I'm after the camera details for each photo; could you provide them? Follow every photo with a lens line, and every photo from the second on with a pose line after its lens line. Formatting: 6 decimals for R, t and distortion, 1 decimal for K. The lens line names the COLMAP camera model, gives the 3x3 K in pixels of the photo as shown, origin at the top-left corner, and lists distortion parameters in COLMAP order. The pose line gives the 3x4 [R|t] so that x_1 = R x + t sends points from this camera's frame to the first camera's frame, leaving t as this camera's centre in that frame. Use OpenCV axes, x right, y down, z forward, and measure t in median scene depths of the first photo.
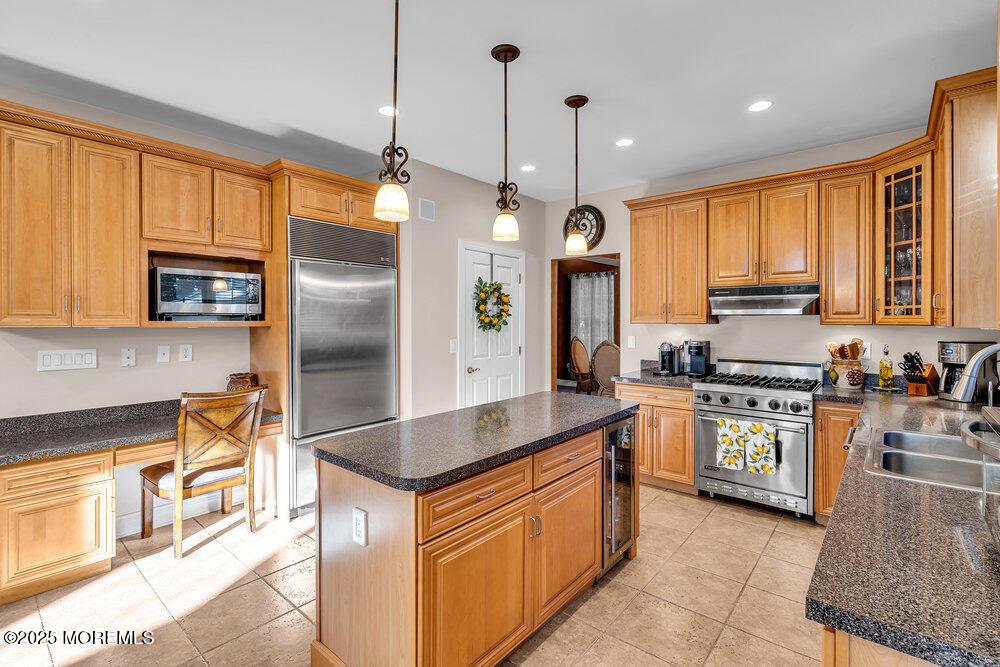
lens RADIAL K [[458.3, 0, 501.2], [0, 458.3, 321.4], [0, 0, 1]] dist [-0.000791, 0.000867]
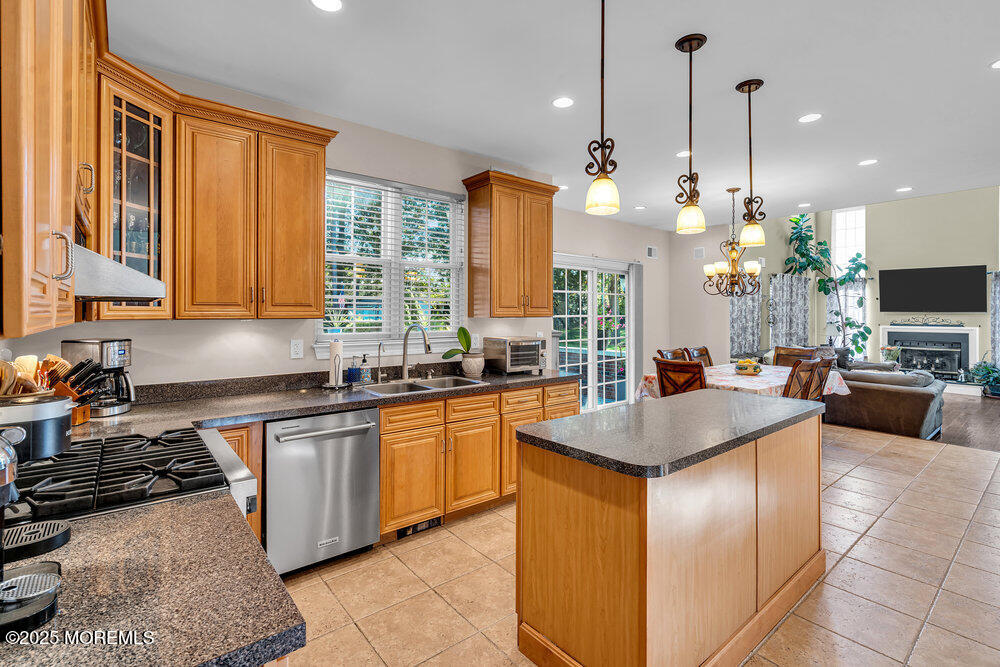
lens RADIAL K [[464.3, 0, 501.8], [0, 464.3, 311.9], [0, 0, 1]] dist [0.001013, 0.001087]
pose [[-0.983002, -0.001332, 0.183591, 0.153922], [-0.001354, 0.999999, 0.000006, -0.004279], [-0.183591, -0.000242, -0.983003, 1.414896]]
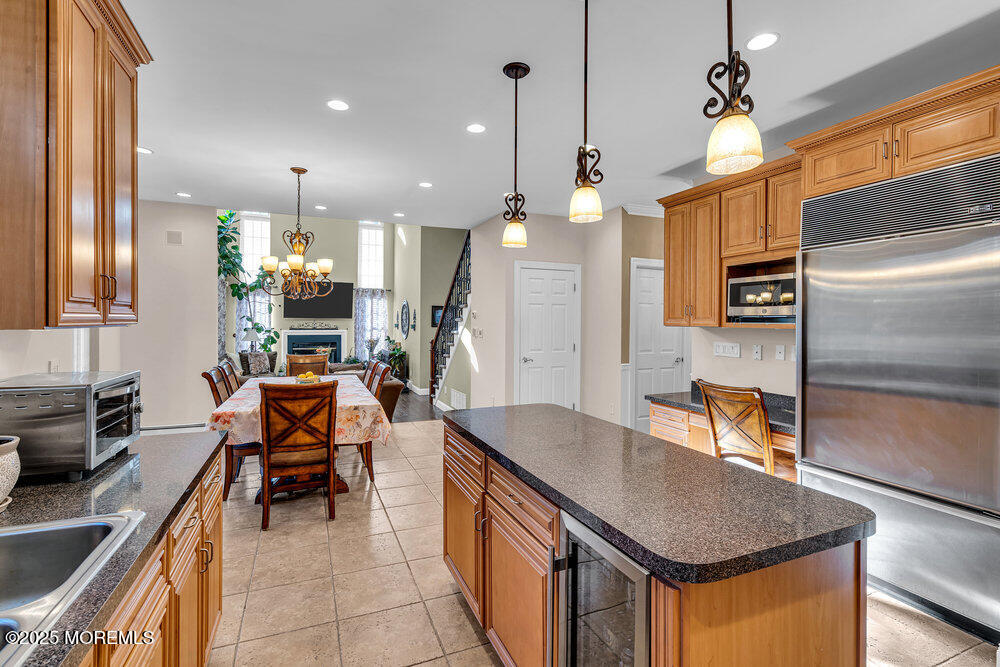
lens RADIAL K [[458.3, 0, 501.2], [0, 458.3, 321.4], [0, 0, 1]] dist [-0.000791, 0.000867]
pose [[-0.453037, -0.001500, -0.891490, 0.543019], [-0.008065, 0.999965, 0.002416, -0.001175], [0.891455, 0.008284, -0.453033, 0.850989]]
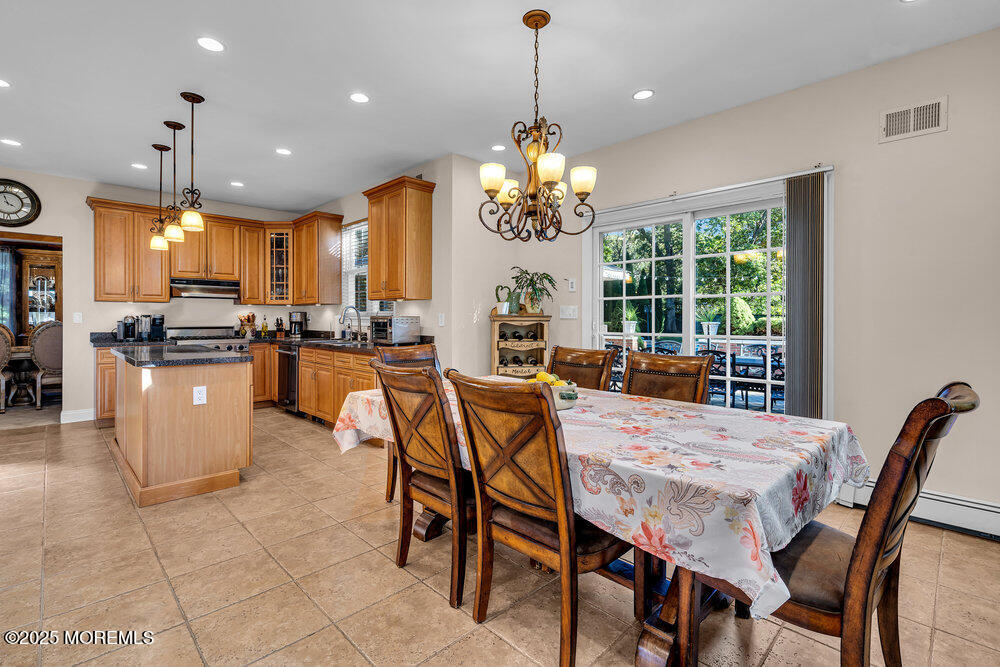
lens RADIAL K [[458.3, 0, 501.2], [0, 458.3, 321.4], [0, 0, 1]] dist [-0.000791, 0.000867]
pose [[0.091713, -0.005727, 0.995769, -1.024105], [0.001767, 0.999983, 0.005588, 0.067757], [-0.995784, 0.001247, 0.091722, -0.202899]]
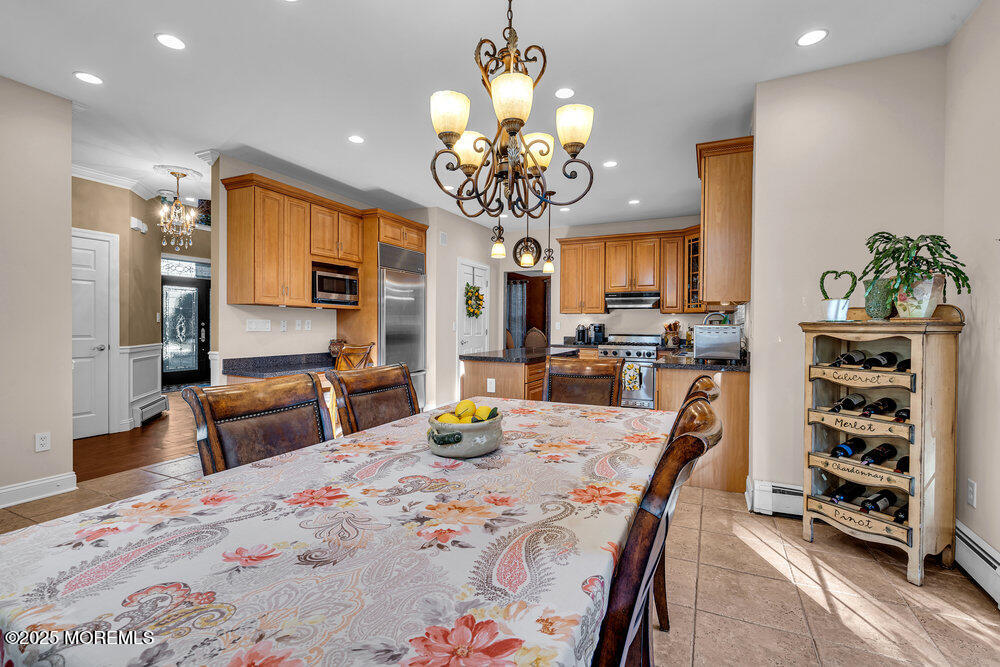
lens RADIAL K [[455.4, 0, 498.4], [0, 455.4, 330.1], [0, 0, 1]] dist [-0.013602, 0.000061]
pose [[0.966995, 0.005145, 0.254743, -0.441353], [-0.006969, 0.999956, 0.006257, 0.070226], [-0.254699, -0.007825, 0.966989, -0.665197]]
